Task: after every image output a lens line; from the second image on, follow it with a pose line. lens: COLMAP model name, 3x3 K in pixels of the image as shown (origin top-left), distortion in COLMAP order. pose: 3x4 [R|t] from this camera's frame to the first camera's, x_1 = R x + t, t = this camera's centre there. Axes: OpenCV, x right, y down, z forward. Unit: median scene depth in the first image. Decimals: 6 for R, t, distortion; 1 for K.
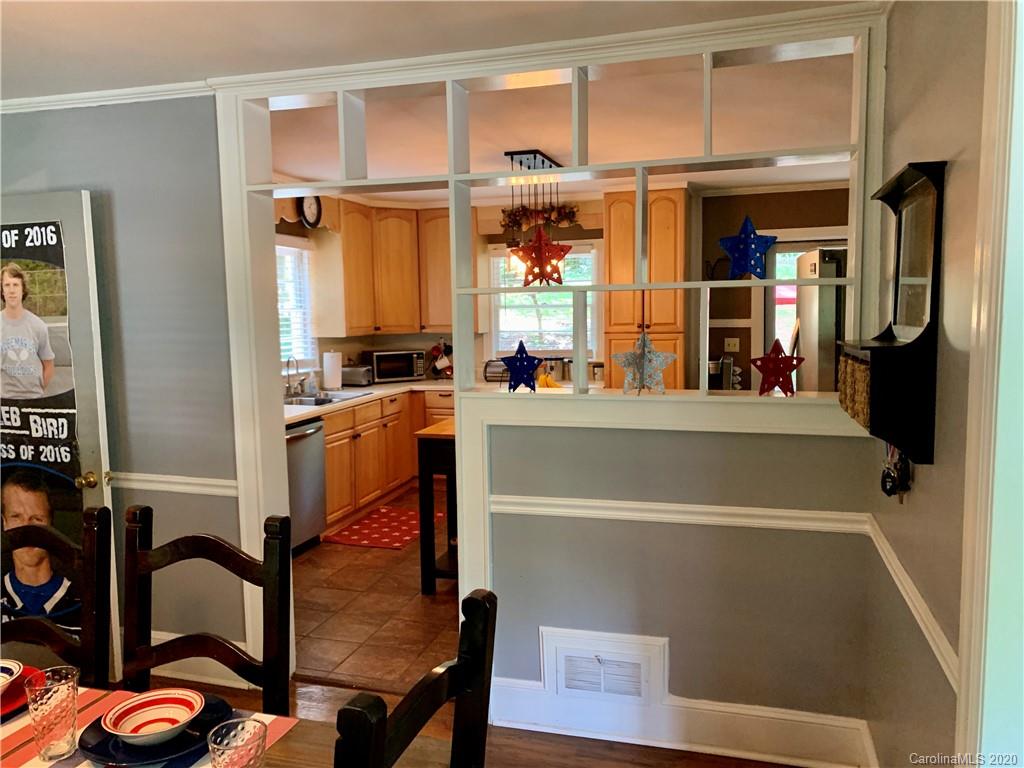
lens RADIAL K [[784.2, 0, 509.5], [0, 784.2, 385.2], [0, 0, 1]] dist [0.016837, -0.003920]
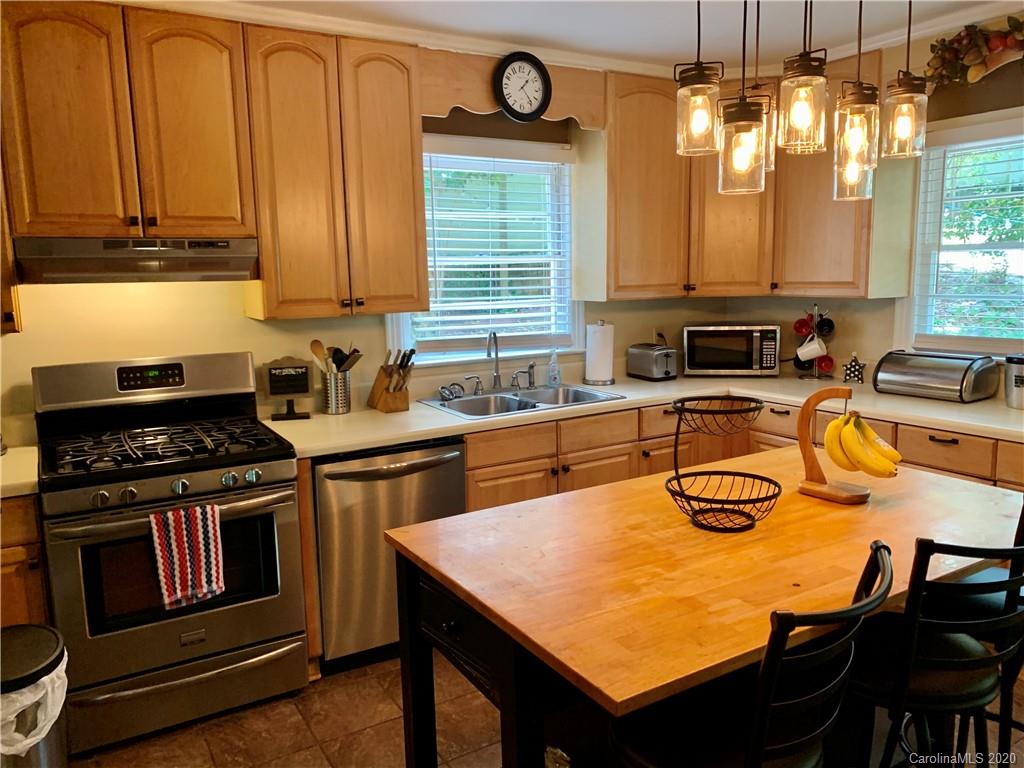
lens RADIAL K [[784.2, 0, 517.4], [0, 784.2, 386.1], [0, 0, 1]] dist [0.016837, -0.003920]
pose [[0.746437, 0.097597, -0.658260, 0.148113], [-0.056996, 0.994928, 0.082882, -0.041080], [0.663011, -0.024348, 0.748214, 0.477911]]
